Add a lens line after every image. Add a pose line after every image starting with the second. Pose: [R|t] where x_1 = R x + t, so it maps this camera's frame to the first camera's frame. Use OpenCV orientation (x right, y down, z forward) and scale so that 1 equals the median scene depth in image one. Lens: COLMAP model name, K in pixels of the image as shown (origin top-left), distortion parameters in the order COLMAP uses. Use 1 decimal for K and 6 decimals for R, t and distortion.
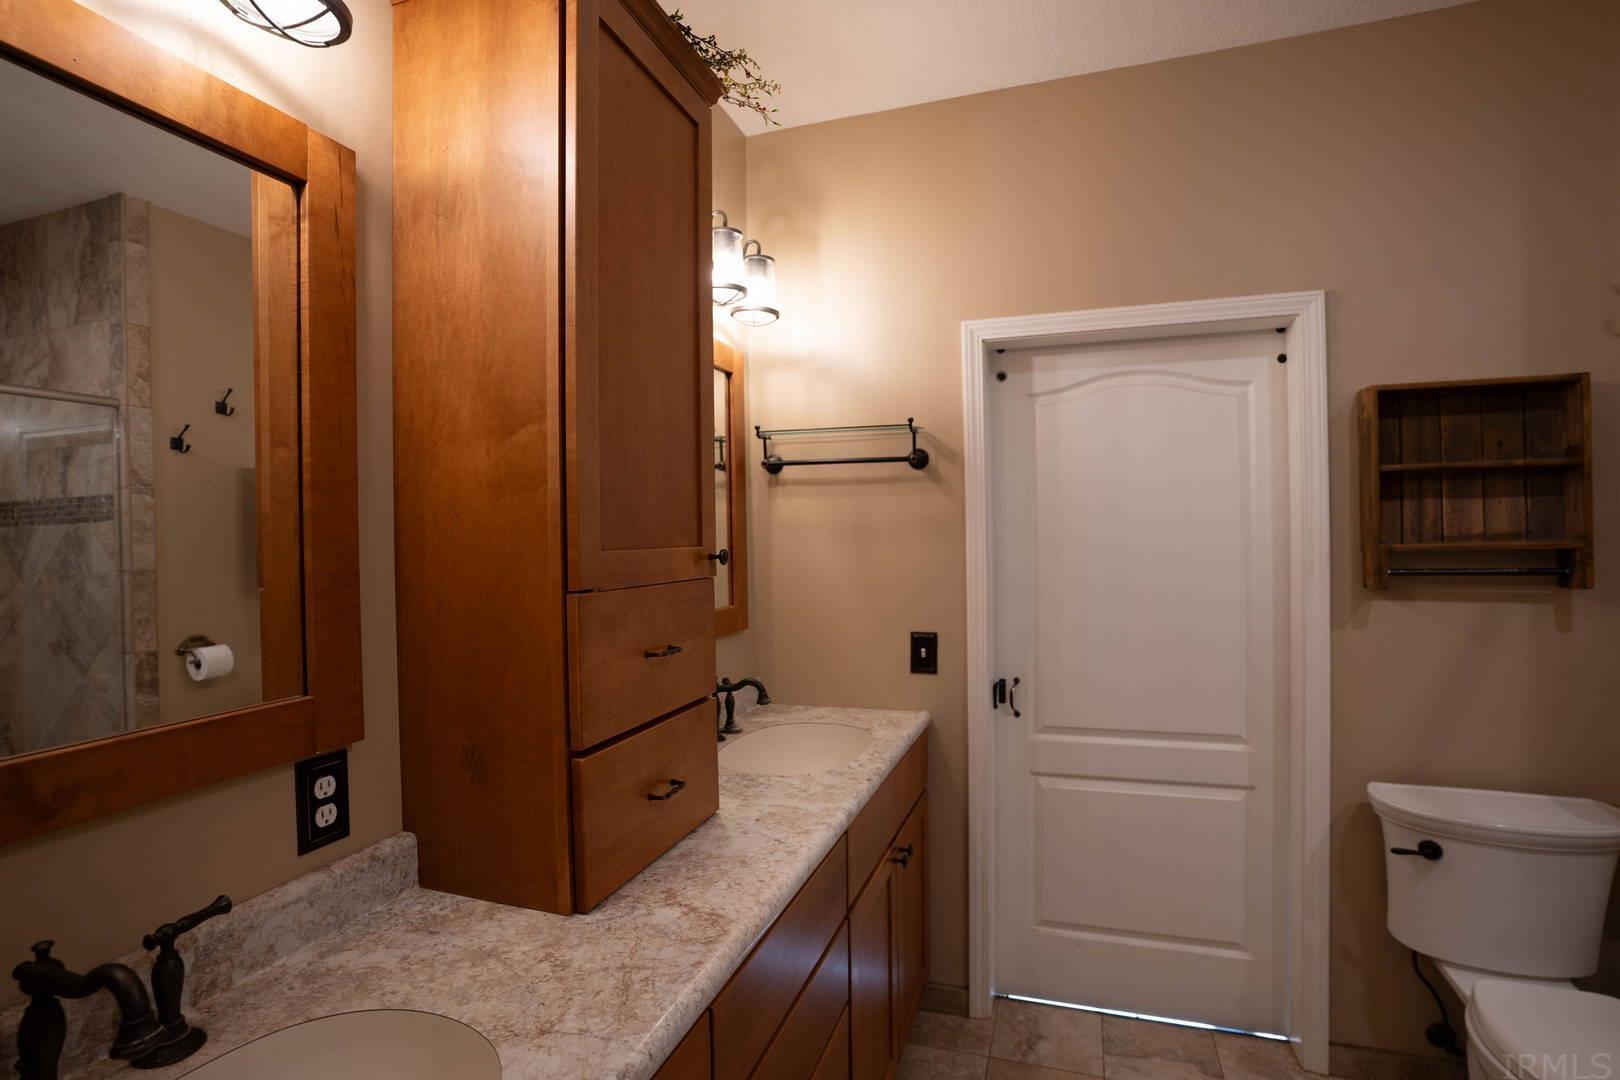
lens RADIAL K [[801.3, 0, 806.8], [0, 801.3, 538.7], [0, 0, 1]] dist [-0.085158, 0.040424]
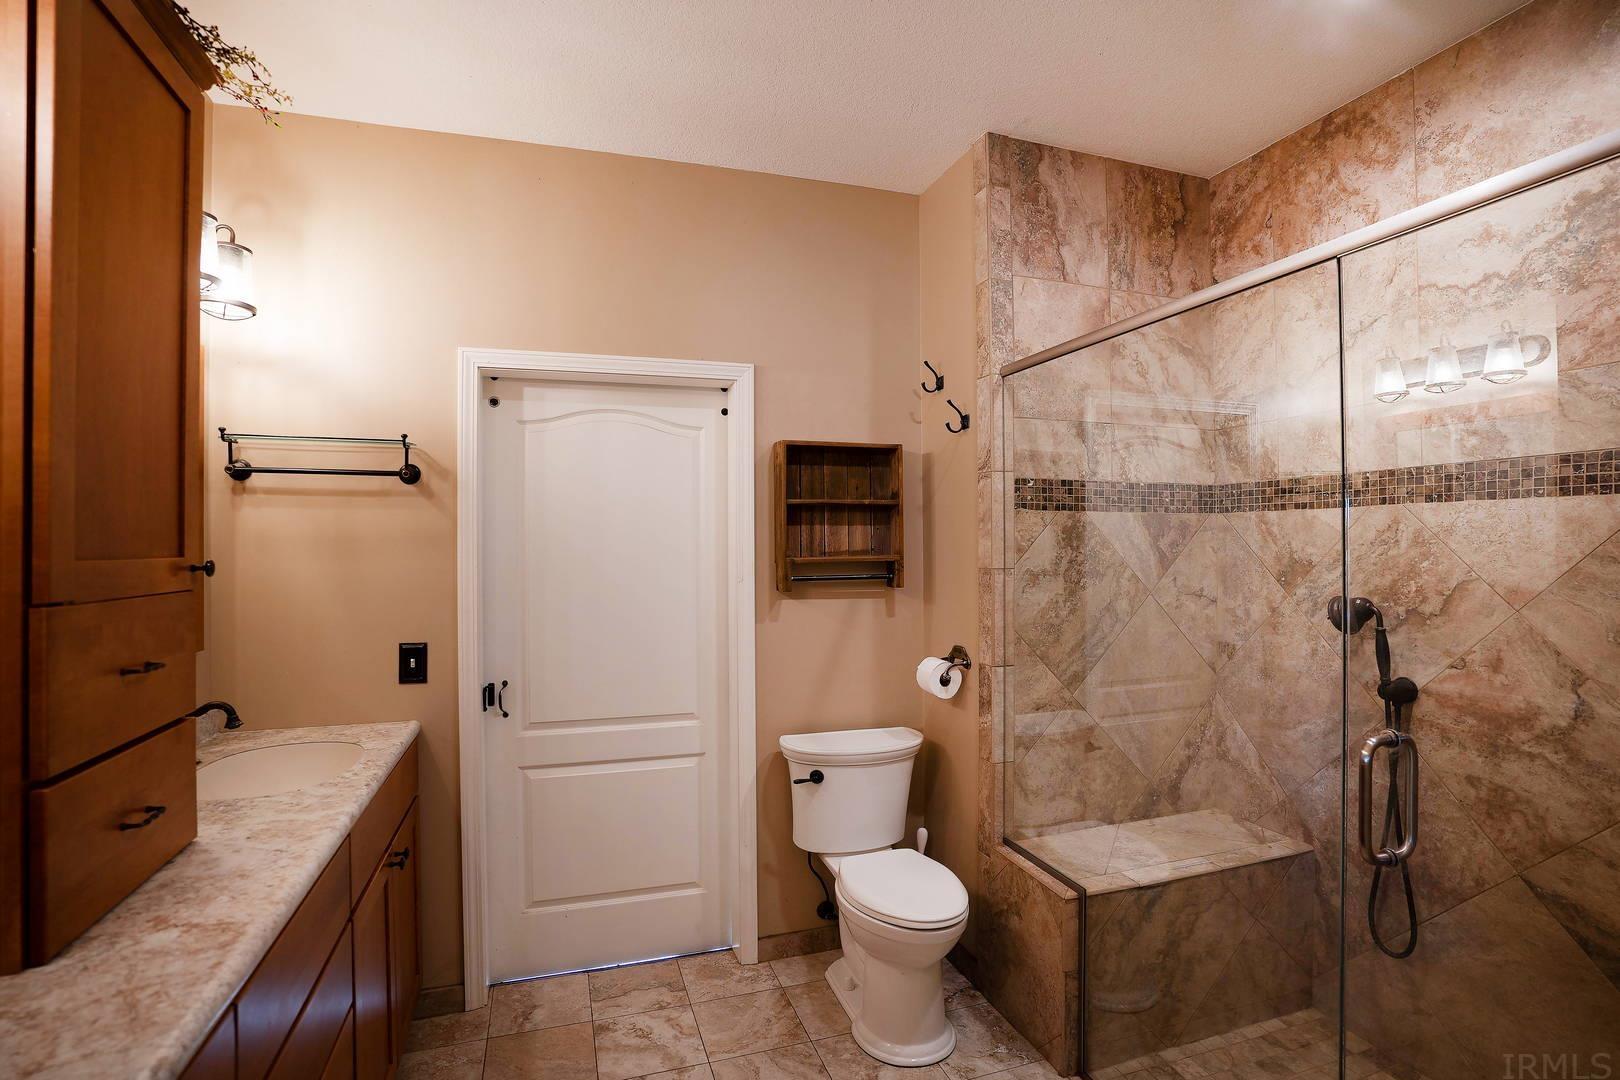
lens RADIAL K [[801.3, 0, 806.8], [0, 801.3, 538.7], [0, 0, 1]] dist [-0.085158, 0.040424]
pose [[0.801129, 0.015875, 0.598281, -0.072143], [-0.004116, 0.999771, -0.021017, 0.003175], [-0.598477, 0.014375, 0.801011, -0.148638]]
